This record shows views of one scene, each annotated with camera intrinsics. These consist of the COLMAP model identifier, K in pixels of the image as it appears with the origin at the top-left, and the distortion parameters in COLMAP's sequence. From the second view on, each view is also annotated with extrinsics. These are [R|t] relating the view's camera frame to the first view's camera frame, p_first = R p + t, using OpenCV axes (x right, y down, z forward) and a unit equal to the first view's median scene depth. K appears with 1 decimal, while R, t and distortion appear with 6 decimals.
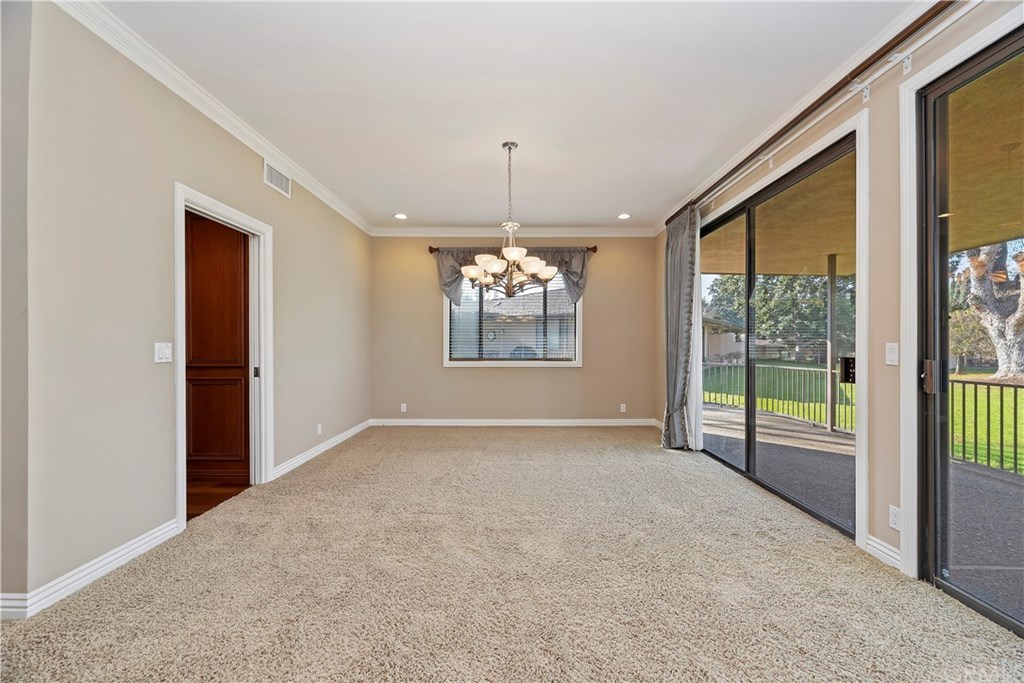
lens RADIAL K [[418.0, 0, 522.6], [0, 418.0, 345.1], [0, 0, 1]] dist [-0.002296, -0.000136]
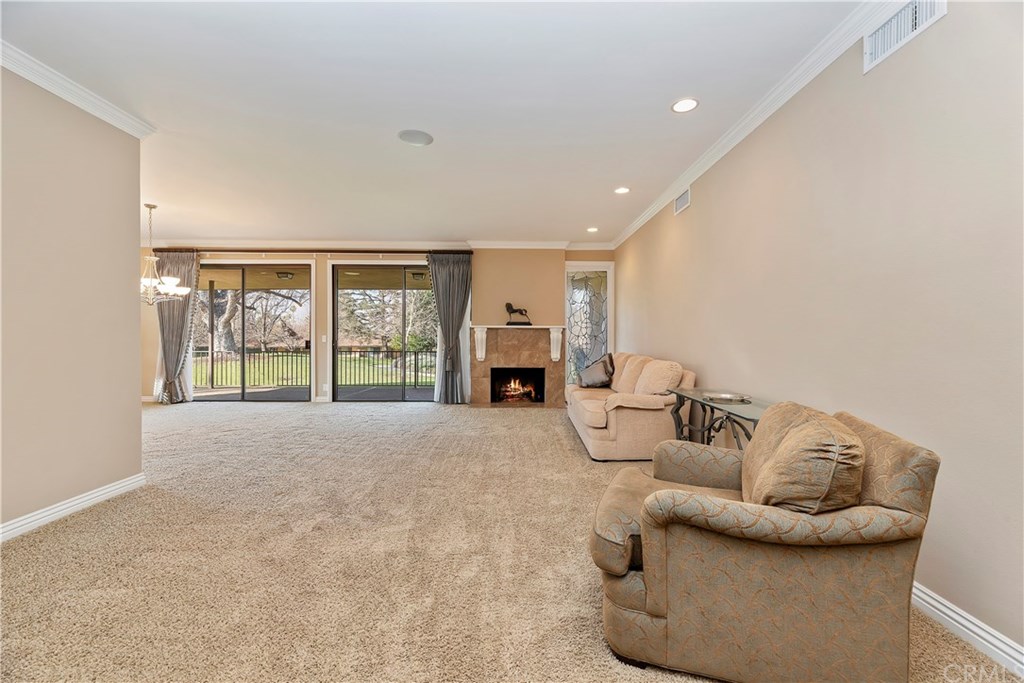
lens RADIAL K [[418.0, 0, 519.4], [0, 418.0, 338.2], [0, 0, 1]] dist [-0.002296, -0.000136]
pose [[-0.004460, -0.005452, 0.999975, -1.191725], [-0.003384, 0.999979, 0.005437, -0.004841], [-0.999984, -0.003359, -0.004478, -0.263947]]
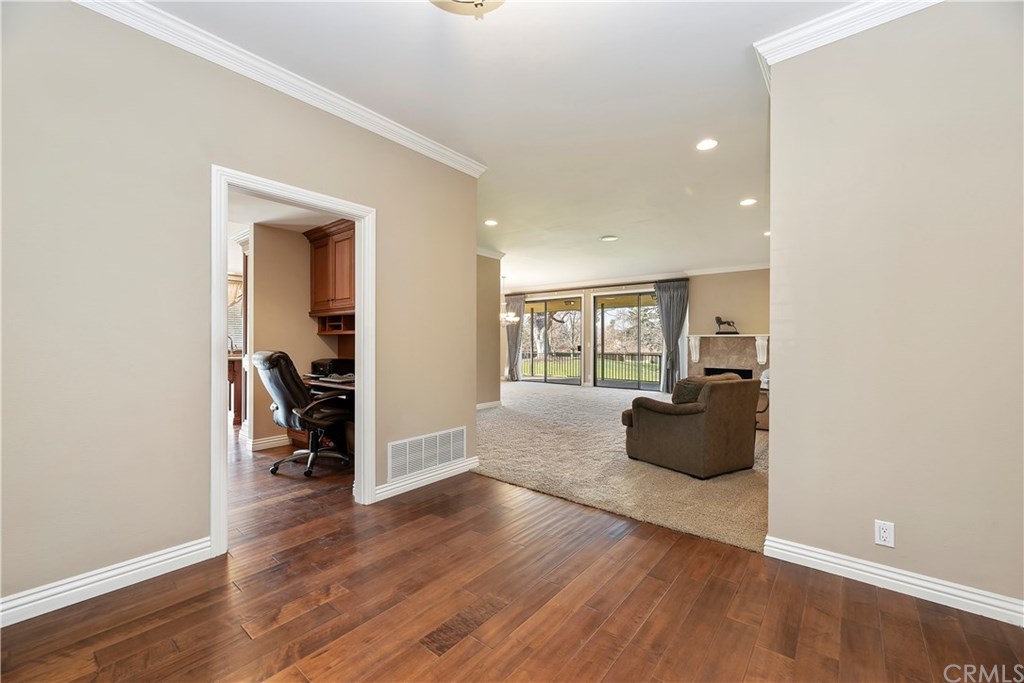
lens RADIAL K [[418.0, 0, 506.4], [0, 418.0, 344.7], [0, 0, 1]] dist [-0.002296, -0.000136]
pose [[0.652322, -0.001773, 0.757940, -1.762686], [-0.003596, 0.999979, 0.005434, -0.003692], [-0.757934, -0.006270, 0.652301, -0.757401]]
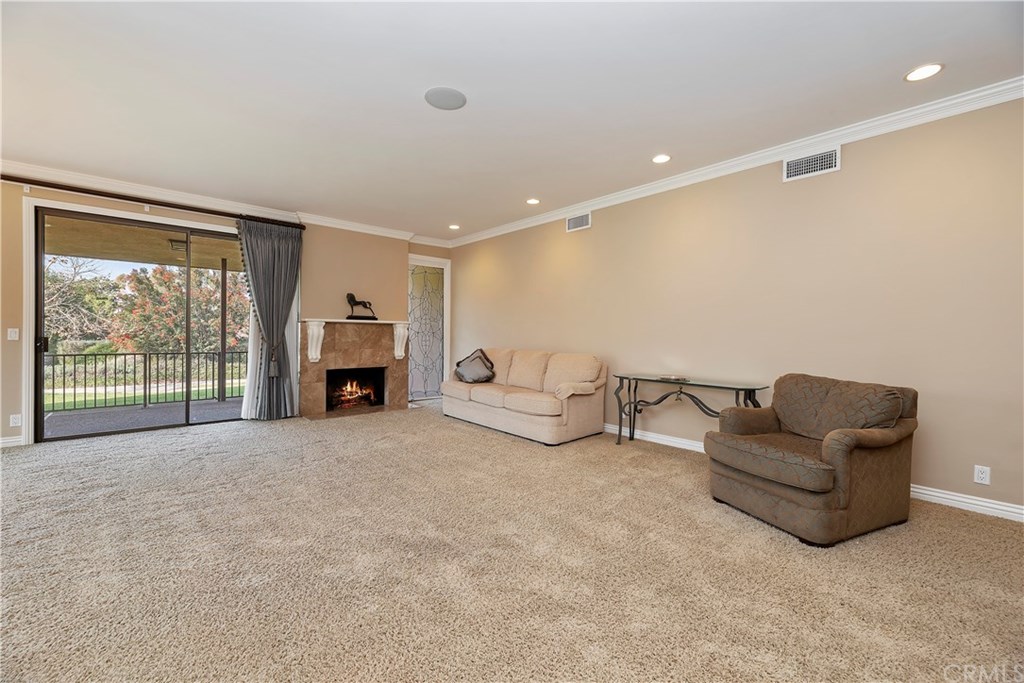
lens RADIAL K [[418.0, 0, 510.9], [0, 418.0, 340.9], [0, 0, 1]] dist [-0.002296, -0.000136]
pose [[-0.663485, -0.018977, 0.747949, -0.980340], [-0.009632, 0.999812, 0.016823, -0.002790], [-0.748128, 0.003958, -0.663543, 0.278039]]
